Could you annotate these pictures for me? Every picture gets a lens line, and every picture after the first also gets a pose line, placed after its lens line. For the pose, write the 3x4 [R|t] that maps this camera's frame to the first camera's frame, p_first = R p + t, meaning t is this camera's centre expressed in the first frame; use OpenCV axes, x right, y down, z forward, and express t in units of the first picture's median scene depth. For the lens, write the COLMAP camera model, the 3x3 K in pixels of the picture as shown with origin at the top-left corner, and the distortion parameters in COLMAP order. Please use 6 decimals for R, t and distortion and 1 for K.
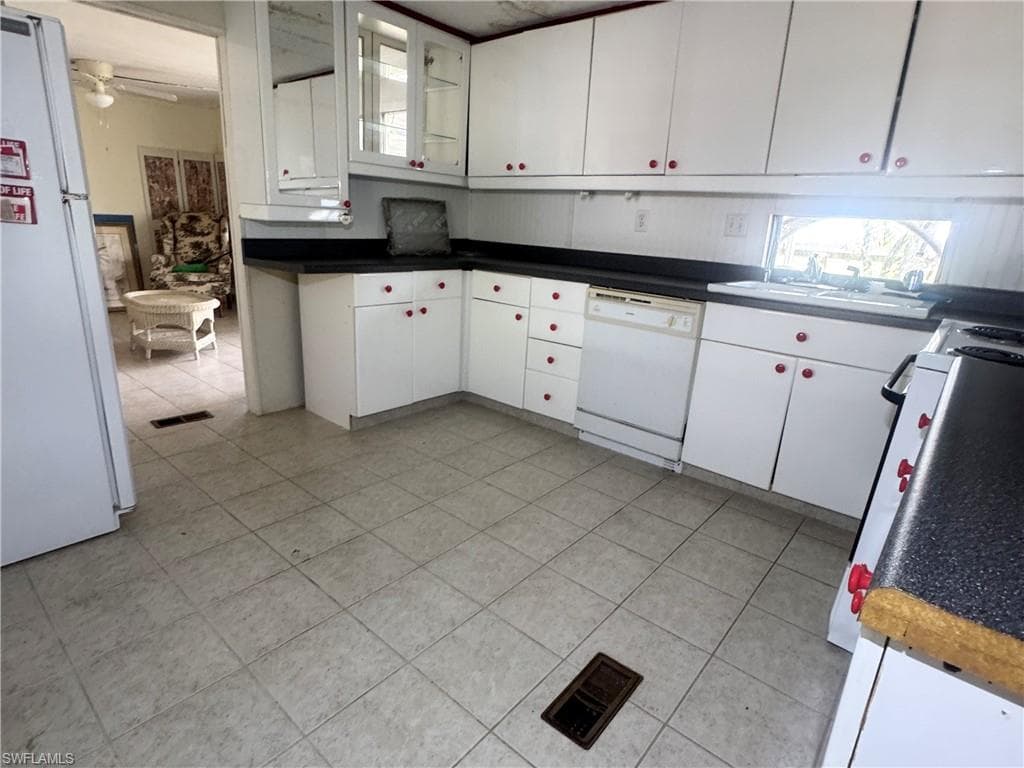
lens RADIAL K [[549.7, 0, 512.1], [0, 549.7, 381.6], [0, 0, 1]] dist [-0.002760, 0.003293]
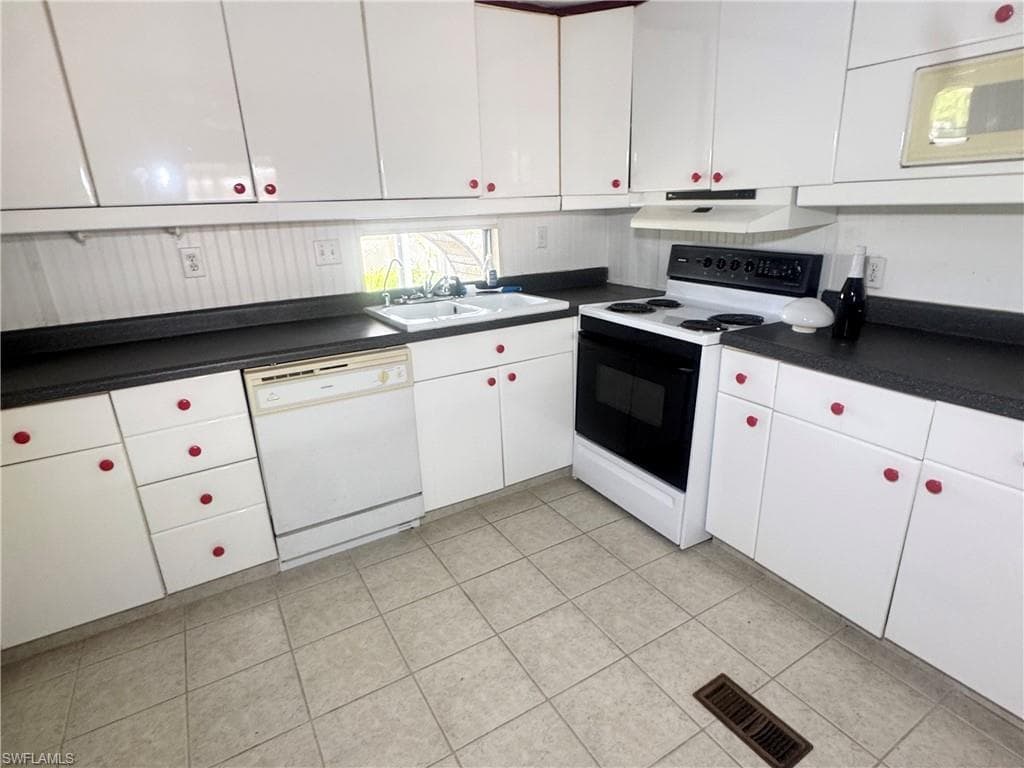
lens RADIAL K [[549.7, 0, 512.9], [0, 549.7, 385.4], [0, 0, 1]] dist [-0.002760, 0.003293]
pose [[0.318761, -0.357890, 0.877671, -0.382654], [0.323672, 0.911412, 0.254095, -0.239756], [-0.890858, 0.203082, 0.406361, 0.459753]]
